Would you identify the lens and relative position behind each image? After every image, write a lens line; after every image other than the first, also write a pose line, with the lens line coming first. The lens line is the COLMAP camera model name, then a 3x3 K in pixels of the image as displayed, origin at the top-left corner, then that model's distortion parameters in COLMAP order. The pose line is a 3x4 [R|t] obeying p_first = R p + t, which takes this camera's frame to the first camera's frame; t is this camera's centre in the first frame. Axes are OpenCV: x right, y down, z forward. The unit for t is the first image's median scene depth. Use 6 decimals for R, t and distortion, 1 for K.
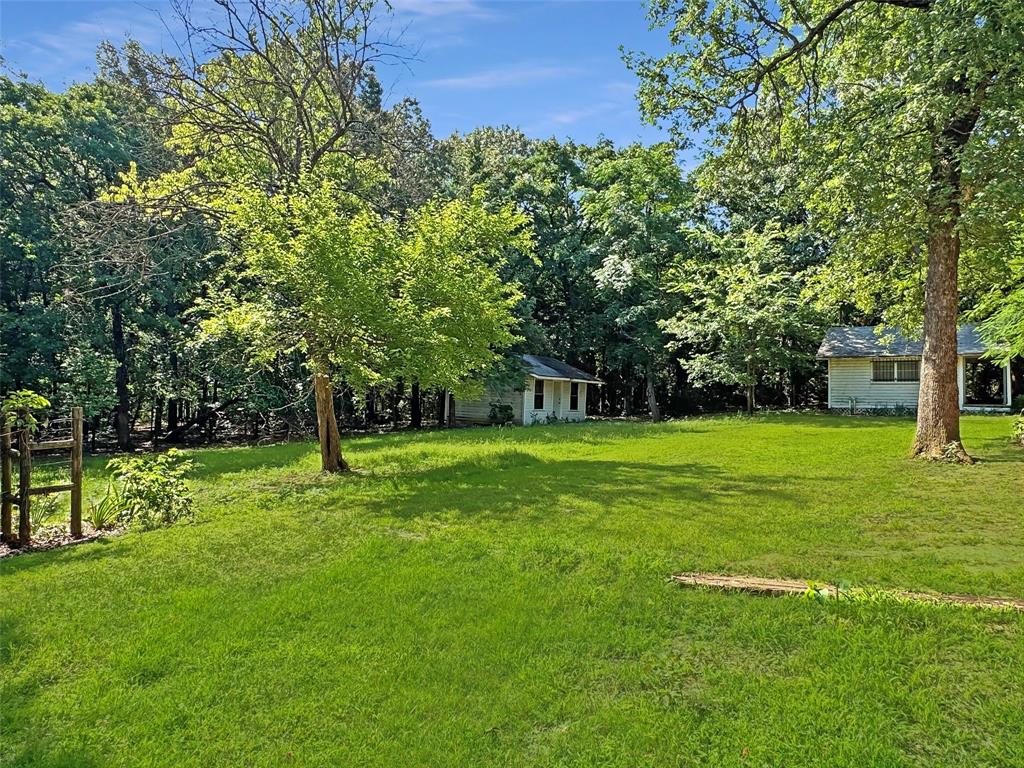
lens RADIAL K [[623.0, 0, 511.3], [0, 623.0, 388.9], [0, 0, 1]] dist [-0.008099, -0.000876]
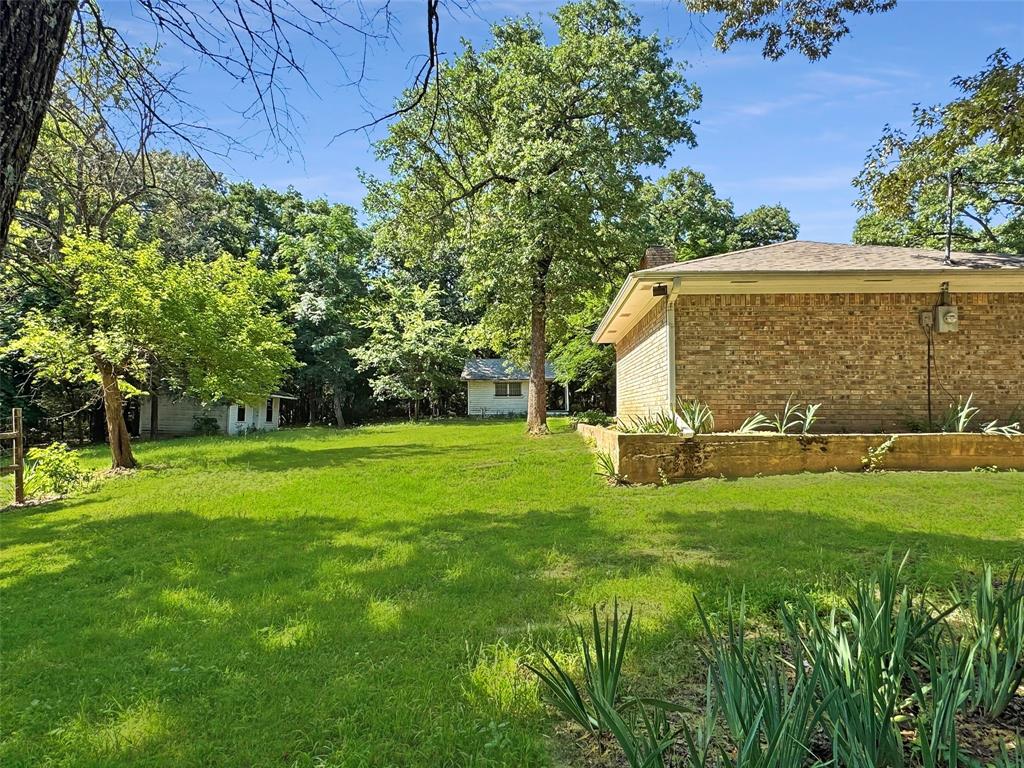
lens RADIAL K [[597.1, 0, 512.2], [0, 597.1, 386.2], [0, 0, 1]] dist [0.002090, 0.000231]
pose [[0.835591, 0.010290, 0.549256, -0.162146], [0.009833, 0.999384, -0.033681, 0.011731], [-0.549264, 0.033545, 0.834975, -0.207572]]
